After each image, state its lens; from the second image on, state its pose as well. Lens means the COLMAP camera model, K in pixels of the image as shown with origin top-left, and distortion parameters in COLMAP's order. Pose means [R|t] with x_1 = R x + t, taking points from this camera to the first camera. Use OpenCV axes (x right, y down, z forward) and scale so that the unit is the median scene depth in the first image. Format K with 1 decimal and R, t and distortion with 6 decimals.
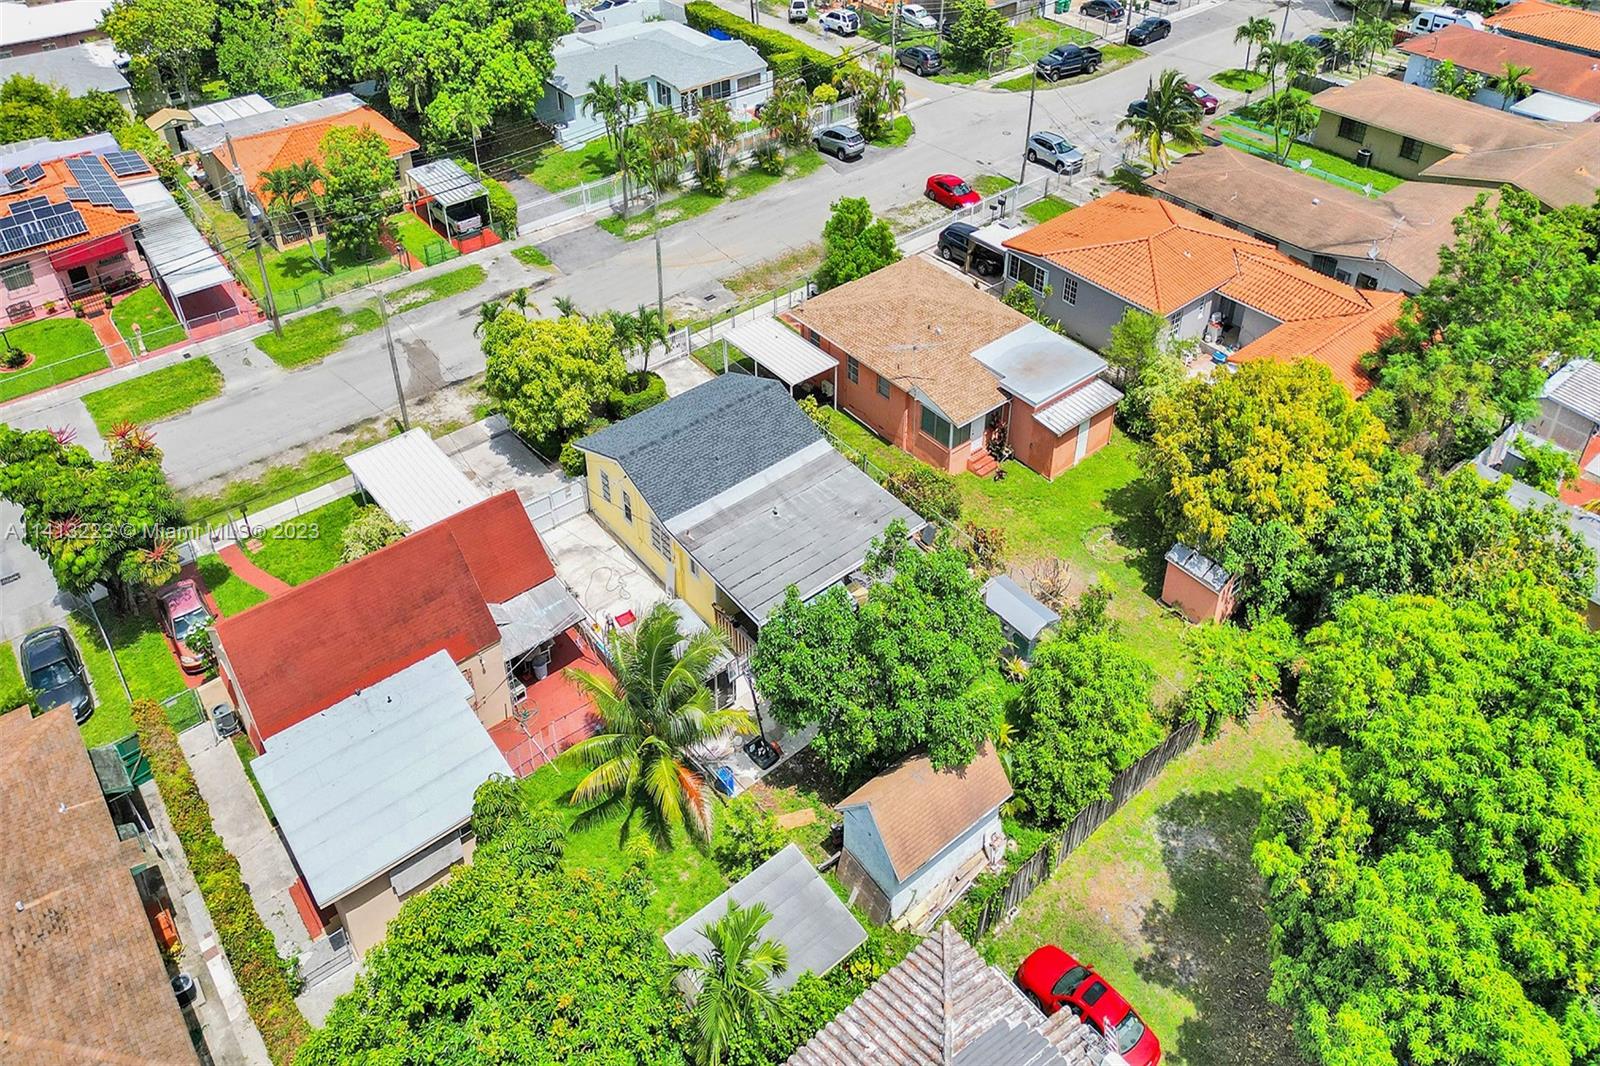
lens RADIAL K [[1046.5, 0, 777.4], [0, 1046.5, 477.9], [0, 0, 1]] dist [0.074449, -0.081521]
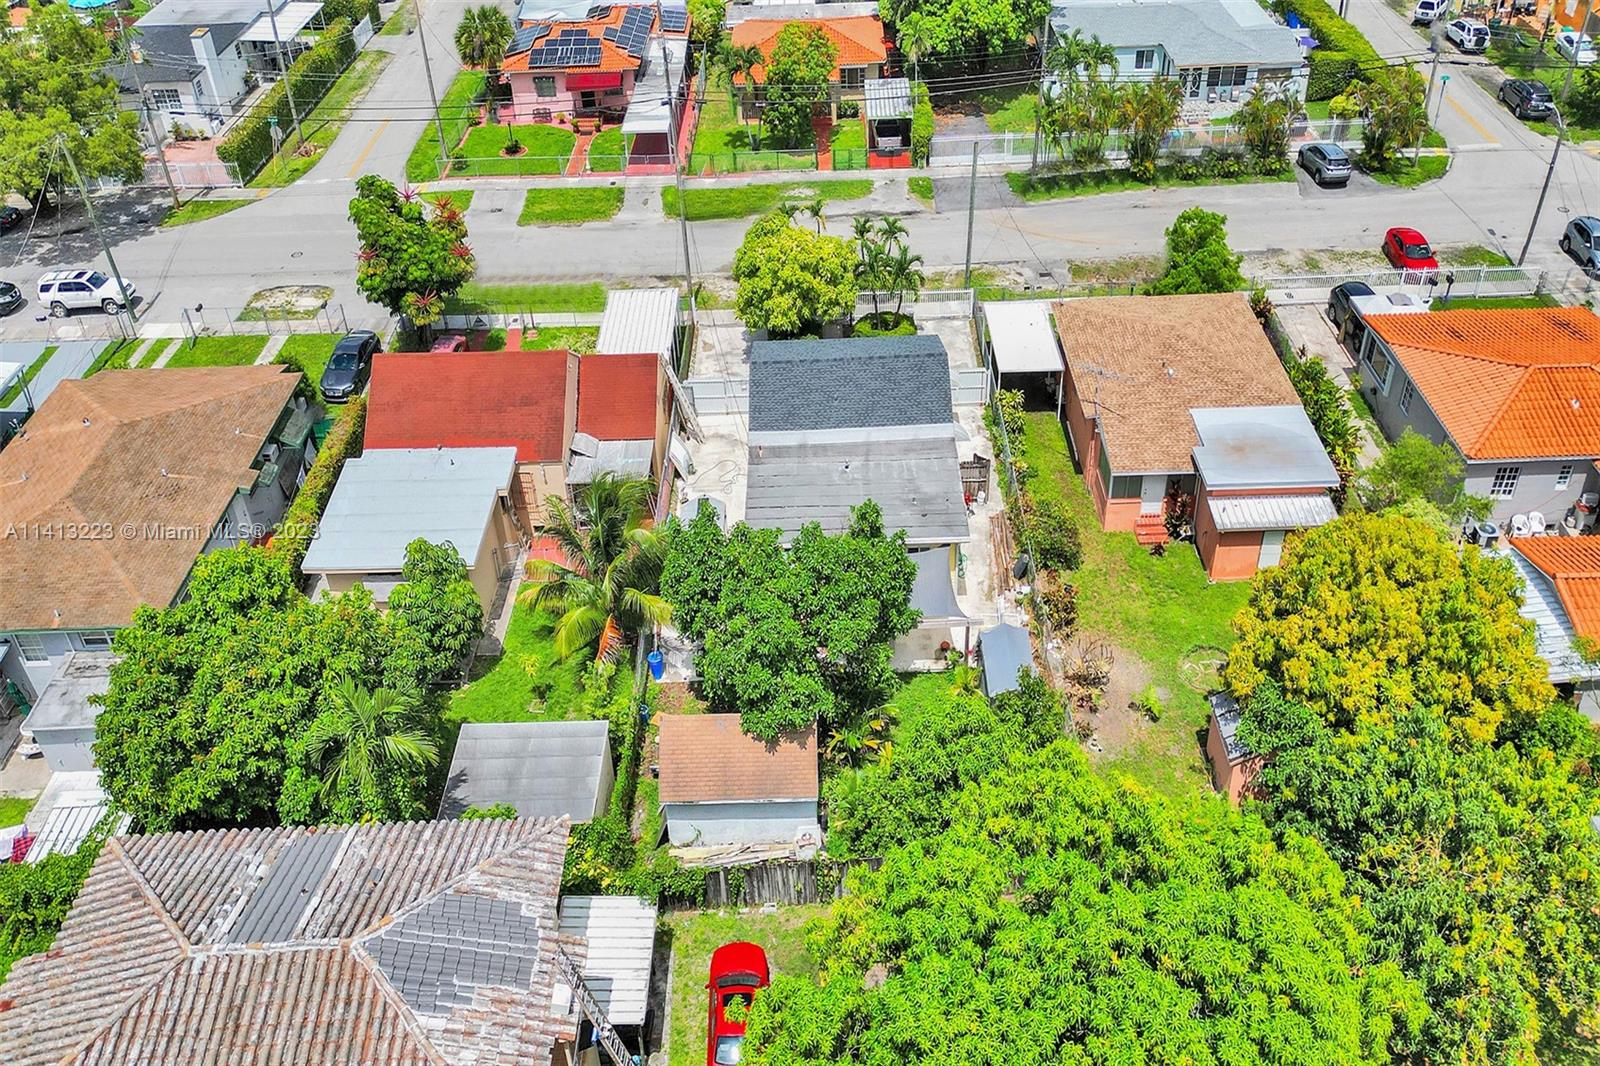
lens RADIAL K [[1088.7, 0, 805.0], [0, 1088.7, 466.6], [0, 0, 1]] dist [0.097041, -0.101736]
pose [[0.792208, 0.390495, -0.468956, 0.293802], [-0.382286, 0.916555, 0.117410, -0.047359], [0.475672, 0.086262, 0.875383, 0.048831]]
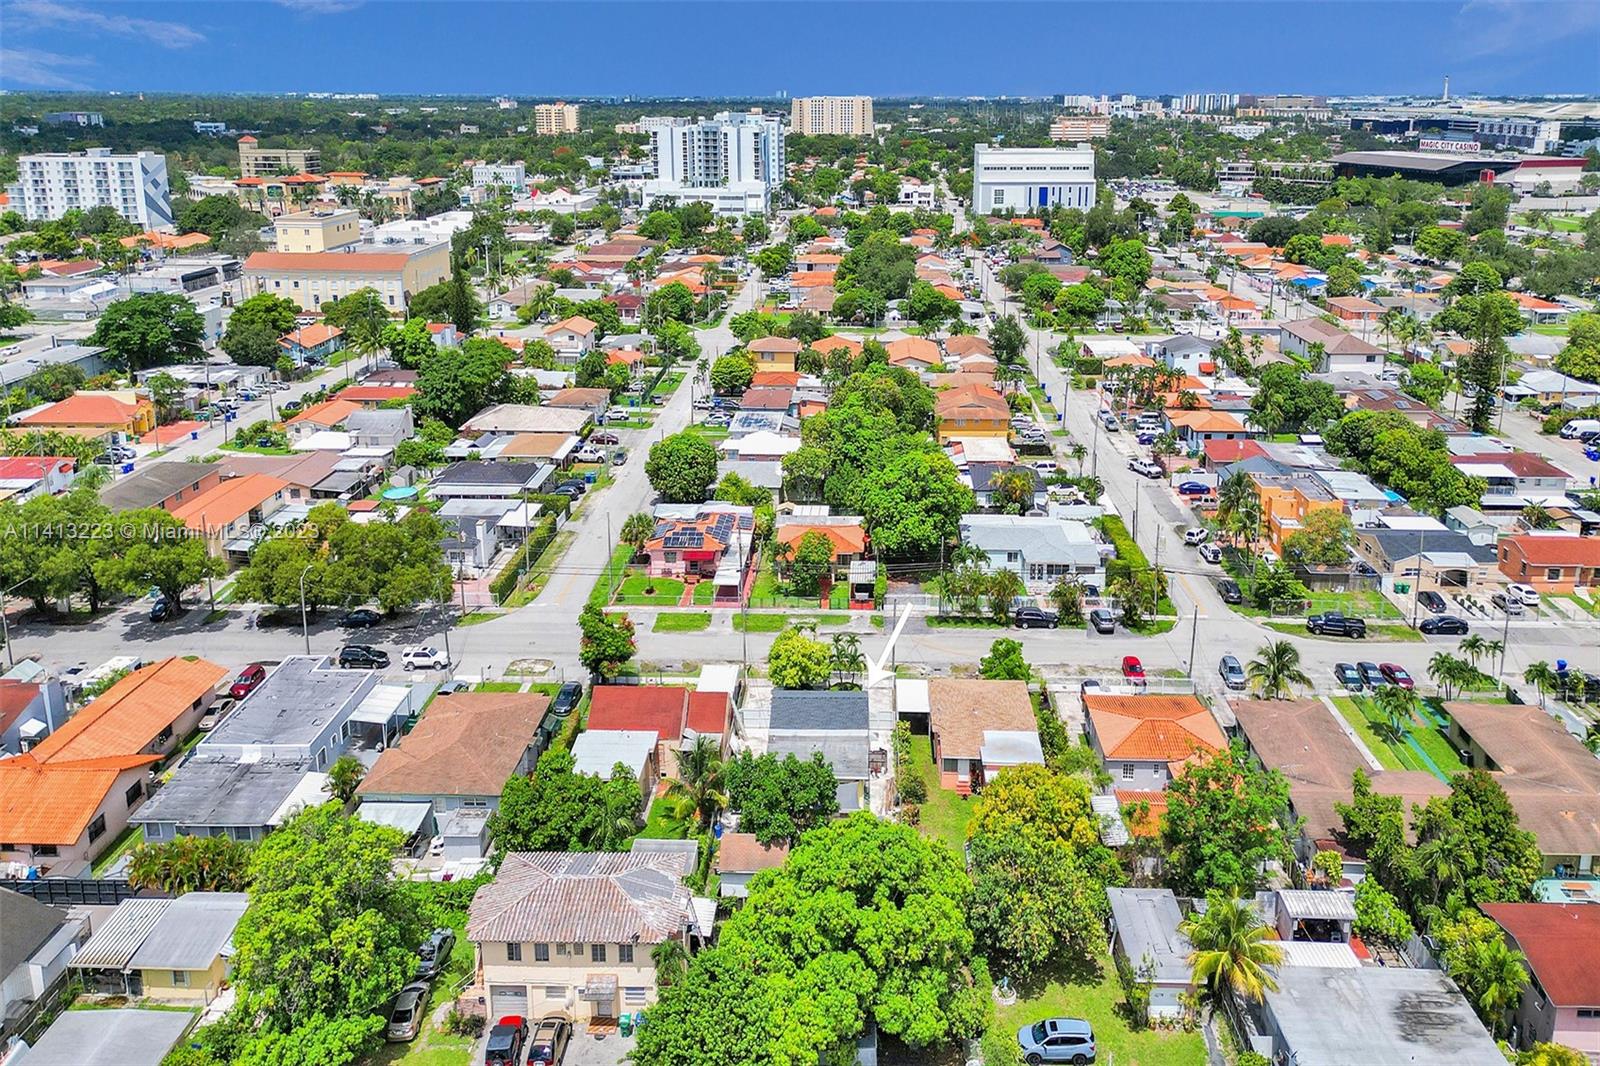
lens RADIAL K [[1046.5, 0, 777.4], [0, 1046.5, 477.9], [0, 0, 1]] dist [0.074449, -0.081521]
pose [[0.740510, 0.210971, -0.638073, 0.774469], [-0.429720, 0.878632, -0.208199, 0.023388], [0.516707, 0.428366, 0.741294, -0.552916]]
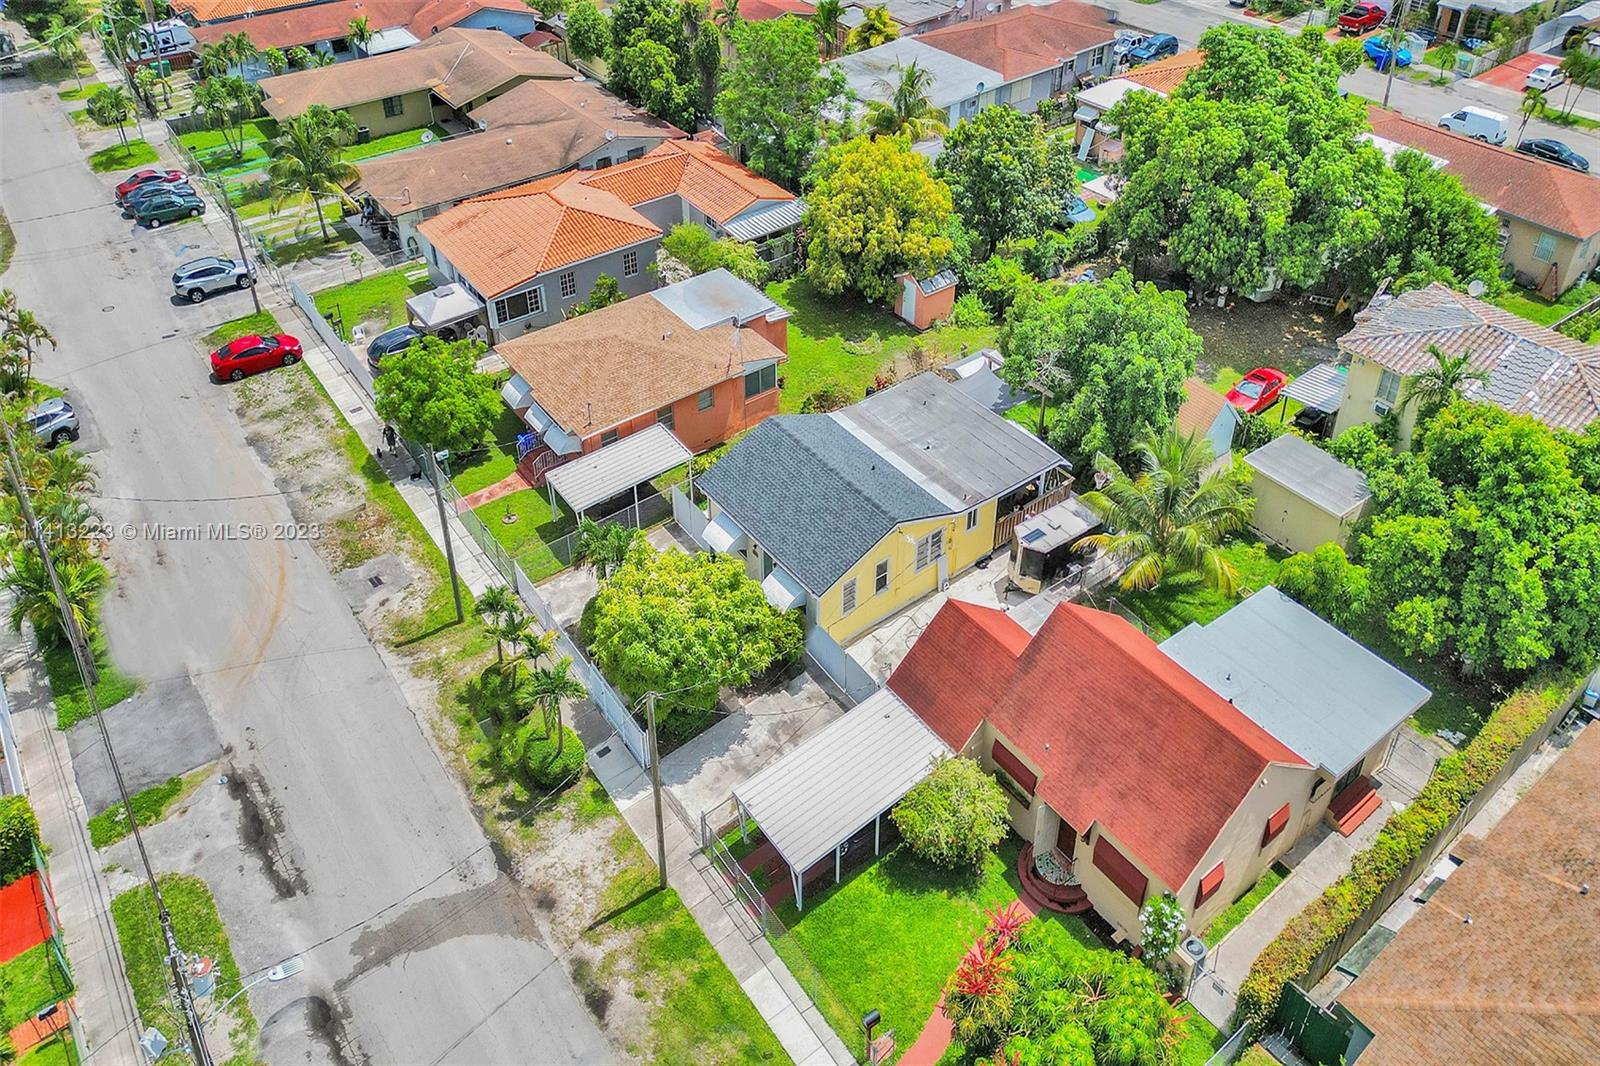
lens RADIAL K [[1085.4, 0, 819.6], [0, 1085.4, 444.2], [0, 0, 1]] dist [0.062958, -0.051314]
pose [[0.020448, -0.620645, 0.783825, -0.594415], [0.658854, 0.598043, 0.456352, -0.373764], [-0.751993, 0.507094, 0.421143, 0.408828]]
